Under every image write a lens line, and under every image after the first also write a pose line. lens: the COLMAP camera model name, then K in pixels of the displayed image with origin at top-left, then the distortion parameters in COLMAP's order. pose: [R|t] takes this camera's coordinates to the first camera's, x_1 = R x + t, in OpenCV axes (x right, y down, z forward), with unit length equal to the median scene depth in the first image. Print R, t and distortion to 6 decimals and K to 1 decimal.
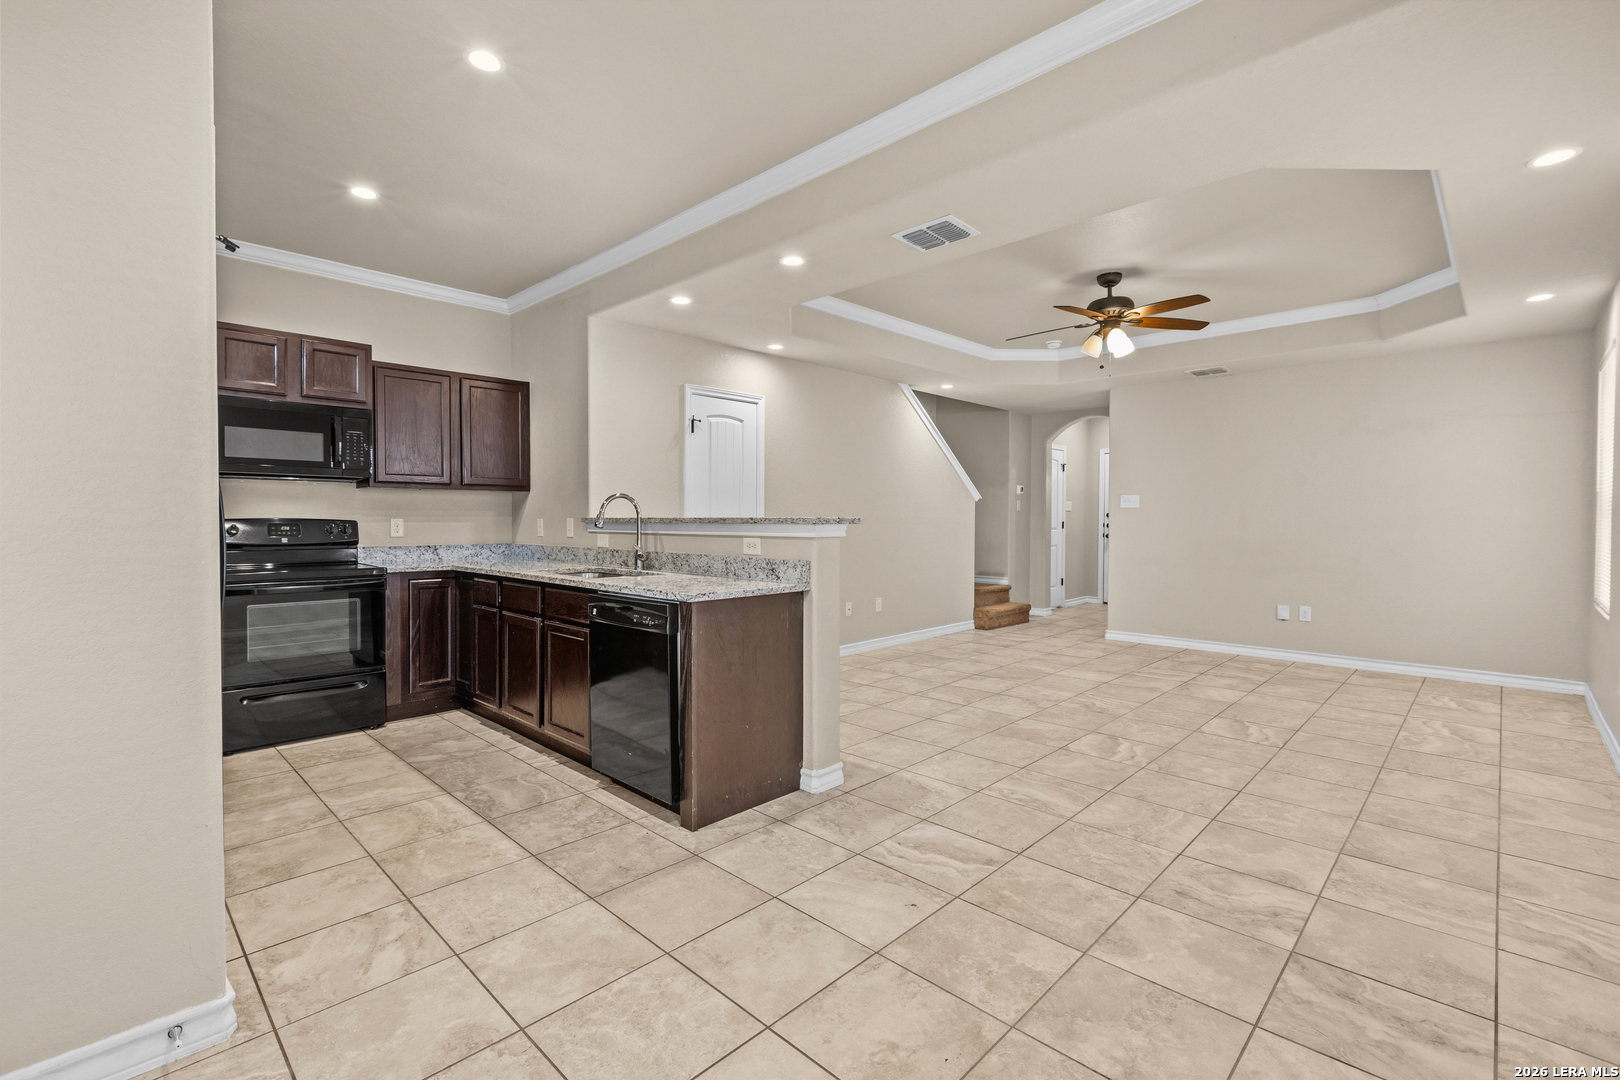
lens RADIAL K [[716.4, 0, 800.1], [0, 716.4, 531.1], [0, 0, 1]] dist [-0.000055, 0.000098]
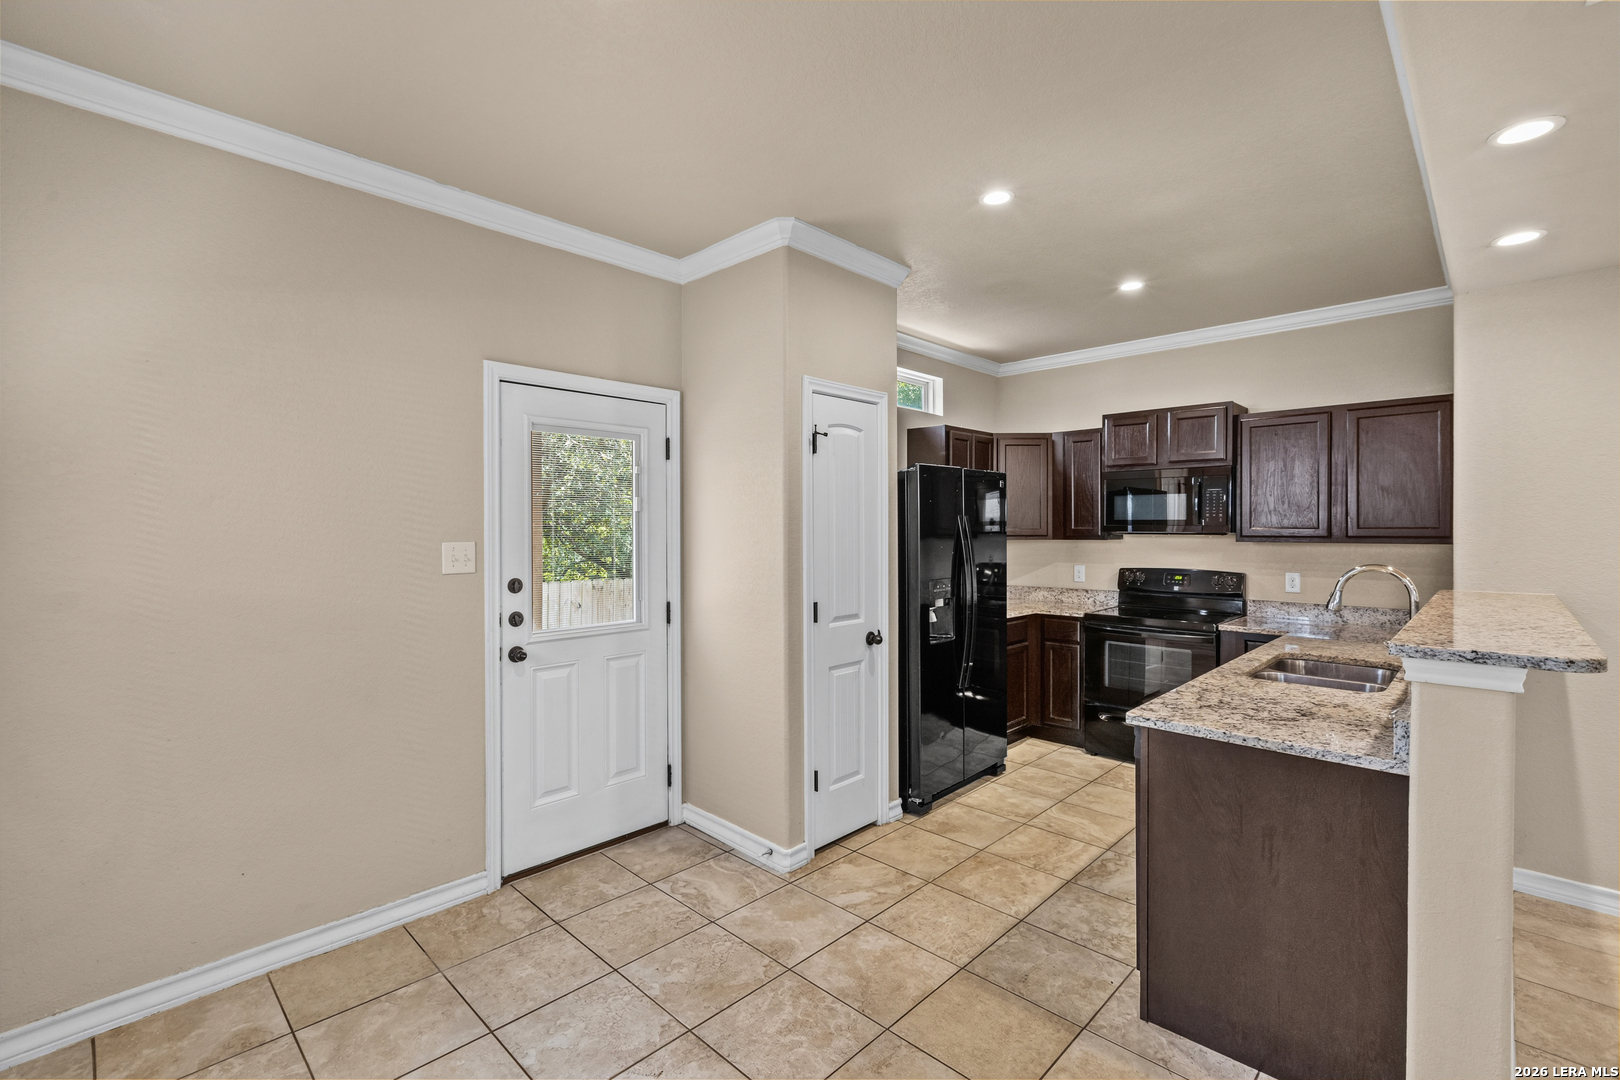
lens RADIAL K [[716.4, 0, 800.1], [0, 716.4, 531.1], [0, 0, 1]] dist [-0.000055, 0.000098]
pose [[-0.001703, 0.004732, -0.999987, 0.397151], [-0.018340, 0.999820, 0.004762, -0.069123], [0.999830, 0.018348, -0.001616, 0.390118]]
